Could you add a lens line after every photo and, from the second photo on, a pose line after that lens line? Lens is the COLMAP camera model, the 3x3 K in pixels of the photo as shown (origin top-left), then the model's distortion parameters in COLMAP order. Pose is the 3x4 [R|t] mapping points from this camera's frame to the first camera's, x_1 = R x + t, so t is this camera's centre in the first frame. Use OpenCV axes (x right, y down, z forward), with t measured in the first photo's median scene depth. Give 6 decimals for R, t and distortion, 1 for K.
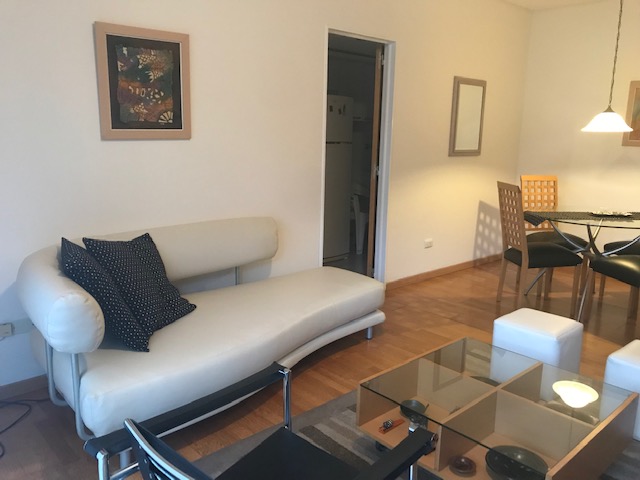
lens RADIAL K [[525.7, 0, 317.2], [0, 525.7, 234.7], [0, 0, 1]] dist [0.048534, -0.062492]
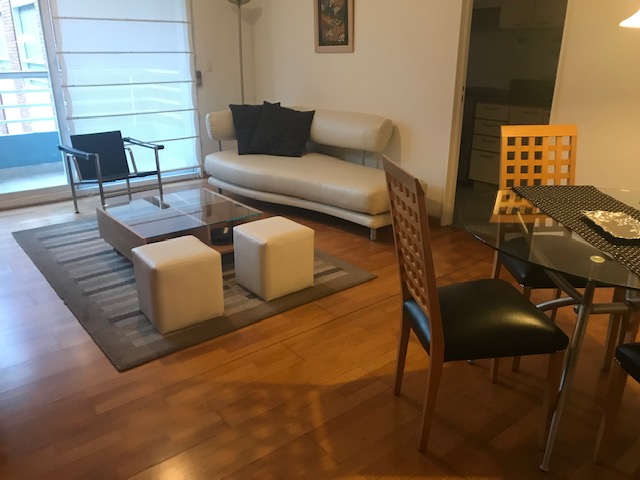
lens RADIAL K [[525.7, 0, 313.2], [0, 525.7, 235.4], [0, 0, 1]] dist [0.048534, -0.062492]
pose [[-0.063302, 0.320949, -0.944978, 1.386592], [-0.189594, 0.925766, 0.327125, -0.181662], [0.979820, 0.199870, 0.002247, 1.058062]]
